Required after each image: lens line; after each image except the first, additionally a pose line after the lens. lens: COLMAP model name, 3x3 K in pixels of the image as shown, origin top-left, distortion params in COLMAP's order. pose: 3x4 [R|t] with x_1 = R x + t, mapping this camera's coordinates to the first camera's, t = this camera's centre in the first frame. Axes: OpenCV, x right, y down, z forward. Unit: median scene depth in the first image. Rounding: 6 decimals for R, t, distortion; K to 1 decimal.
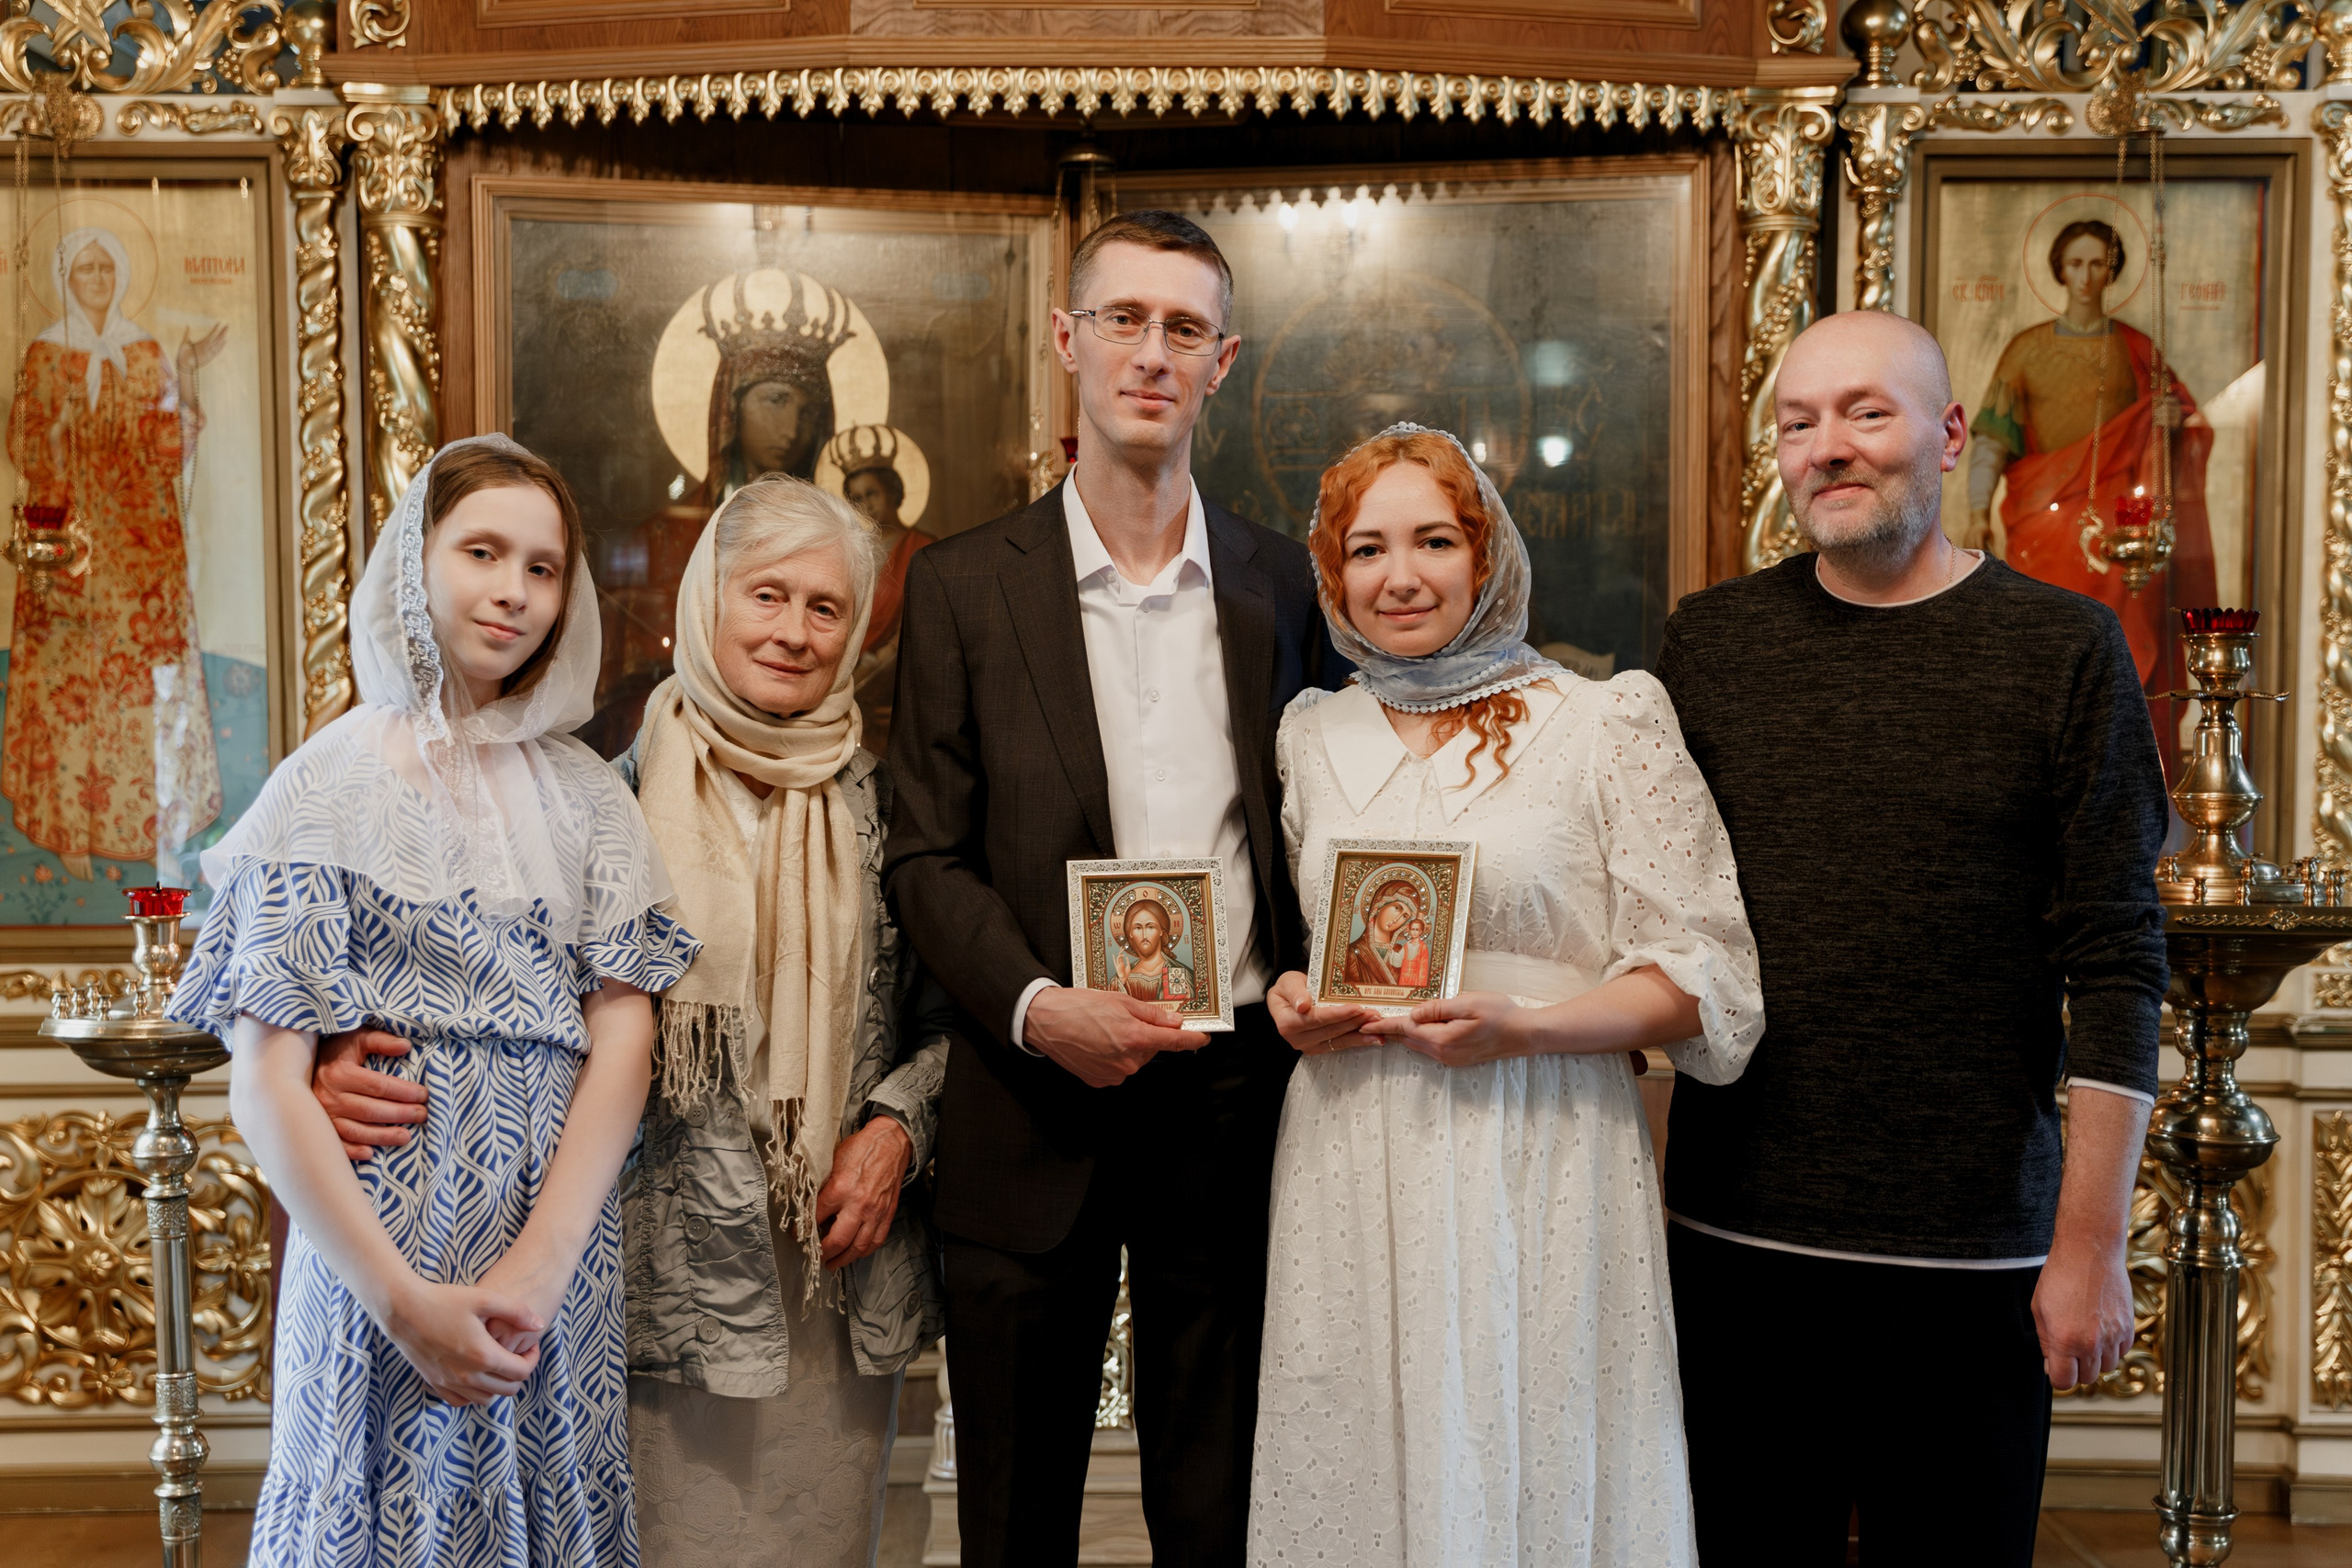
lens RADIAL K [[3040.4, 0, 1173.3], [0, 3040.4, 786.6], [0, 0, 1]] dist [0.060135, 0.090398]
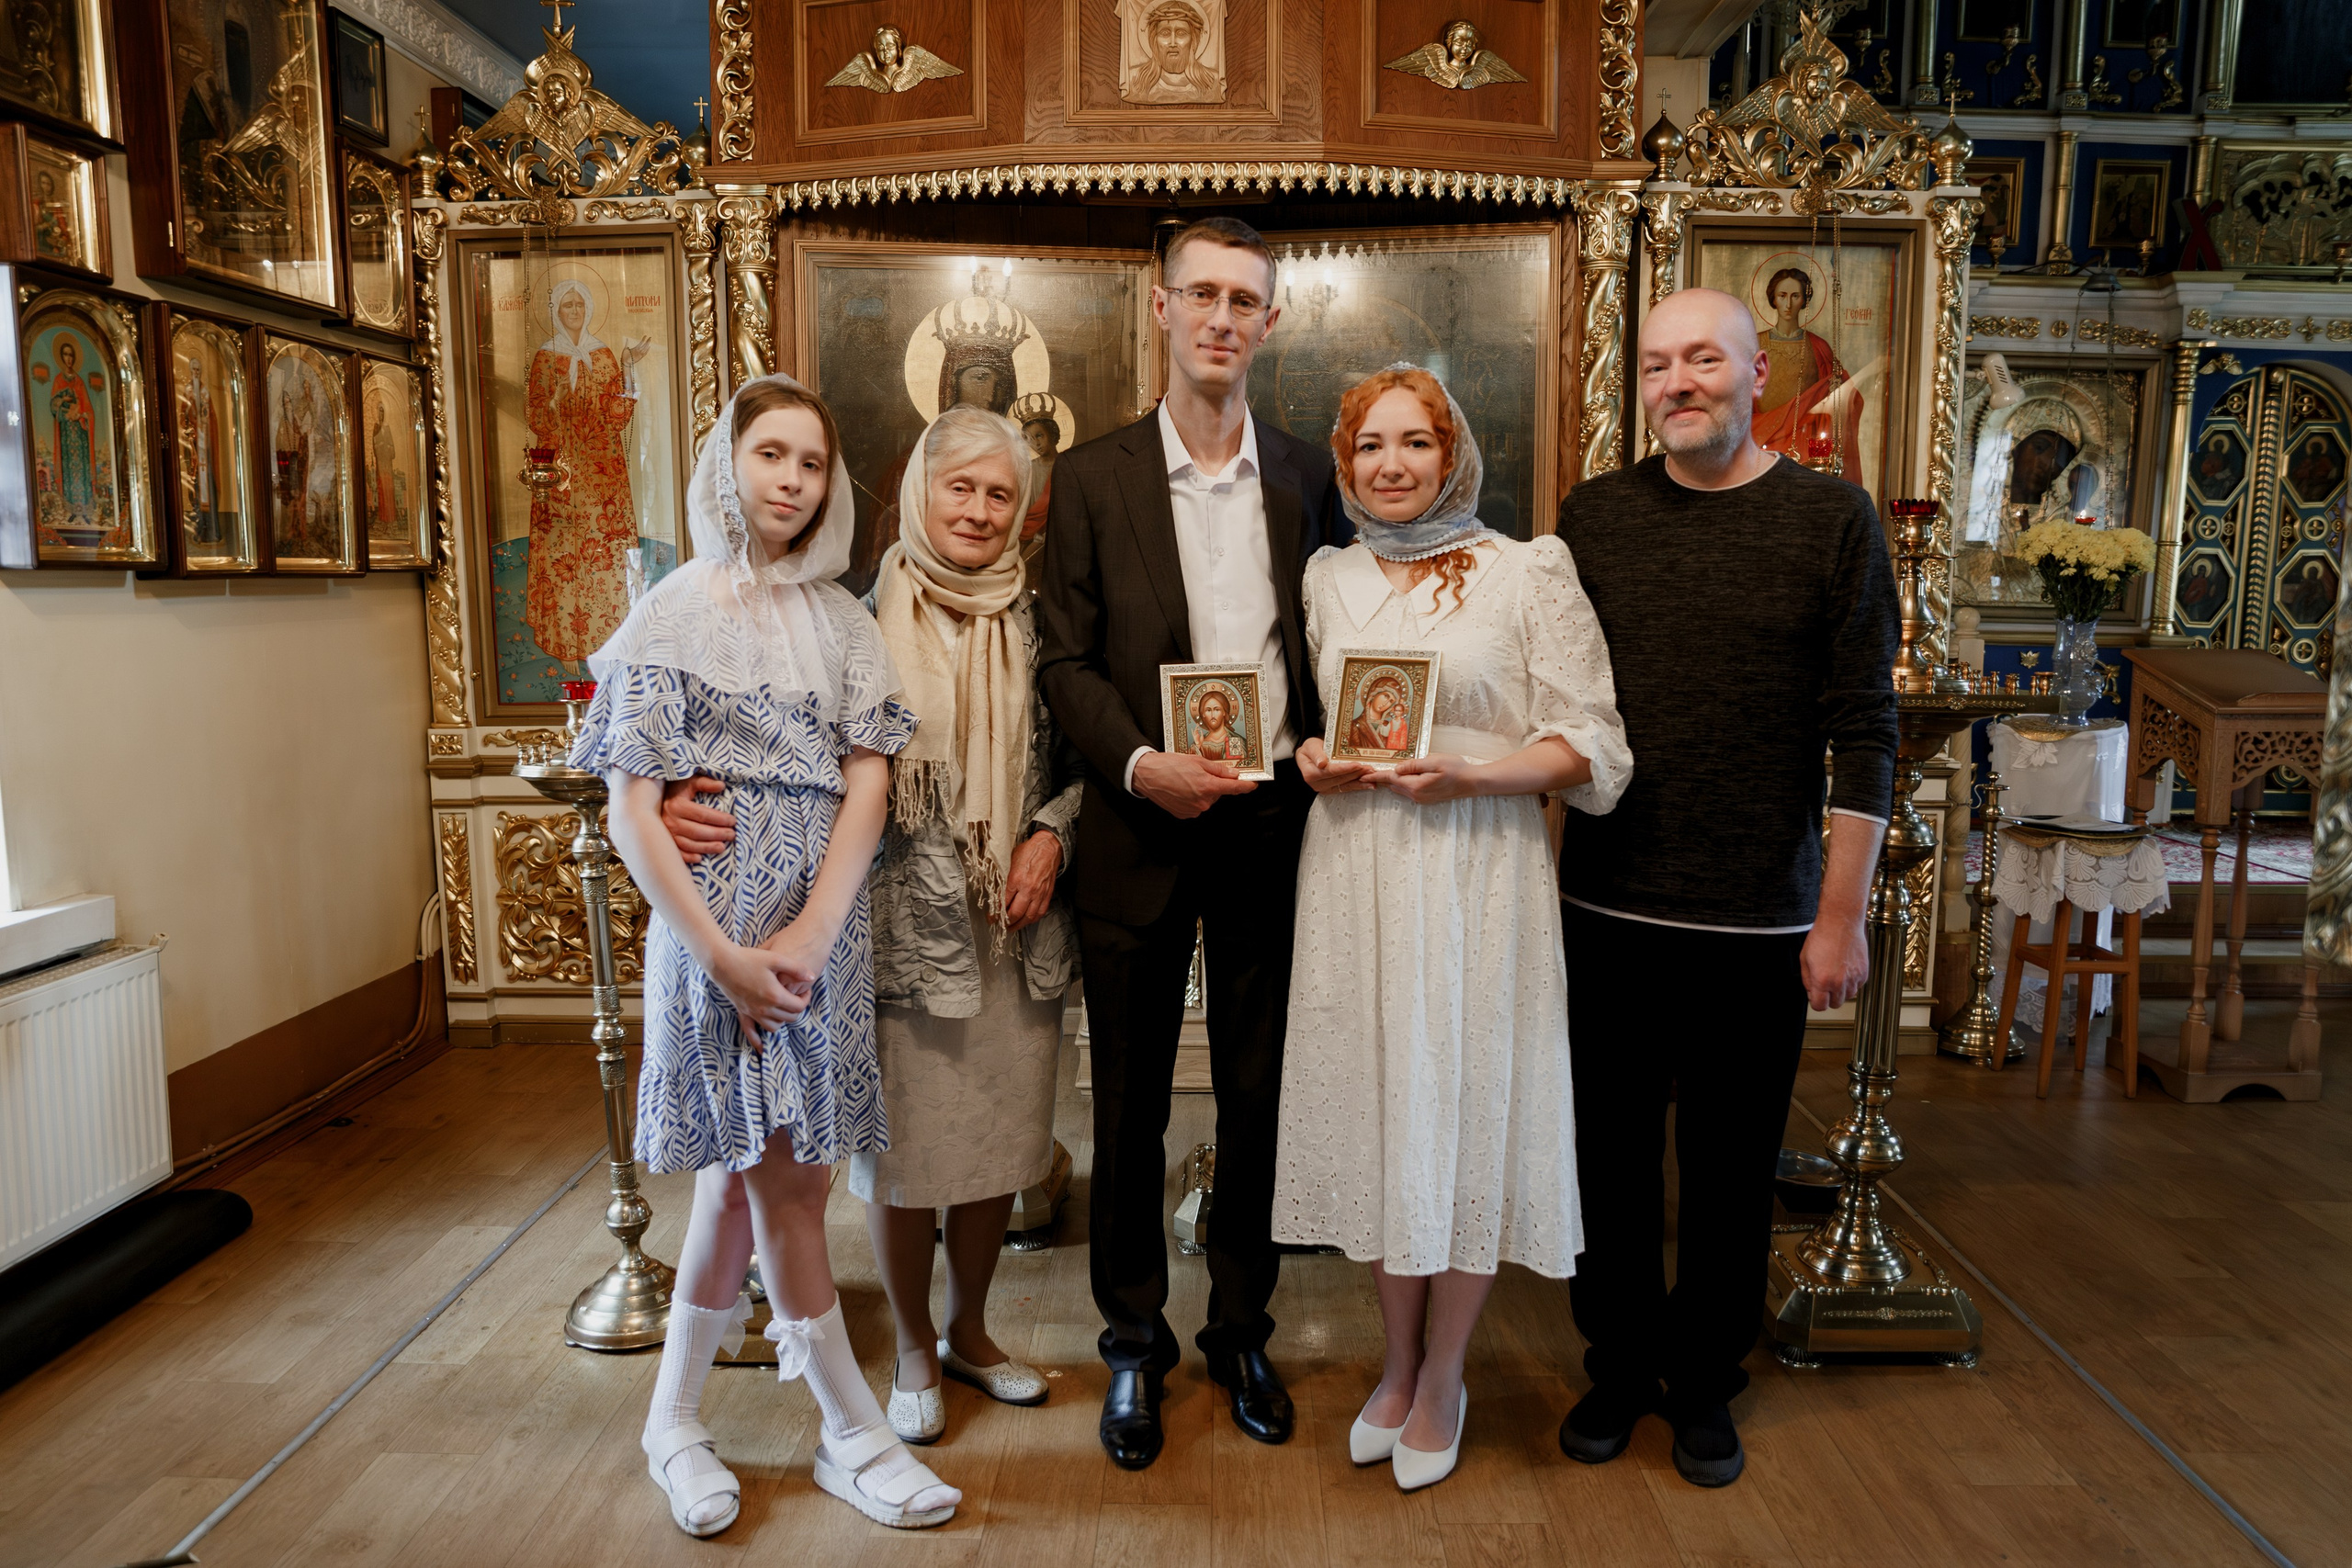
lens RADIAL K [[1677.5, 0, 1181.5], [0, 1677.5, 784.0], [0, 0, 1]] dist [-0.109985, 0.079403]
pose [[0.999741, 0.001569, -0.022716, -0.003604], [0.000654, 0.995234, 0.097511, 0.001804], [0.022761, -0.097500, 0.994975, 0.107750]]
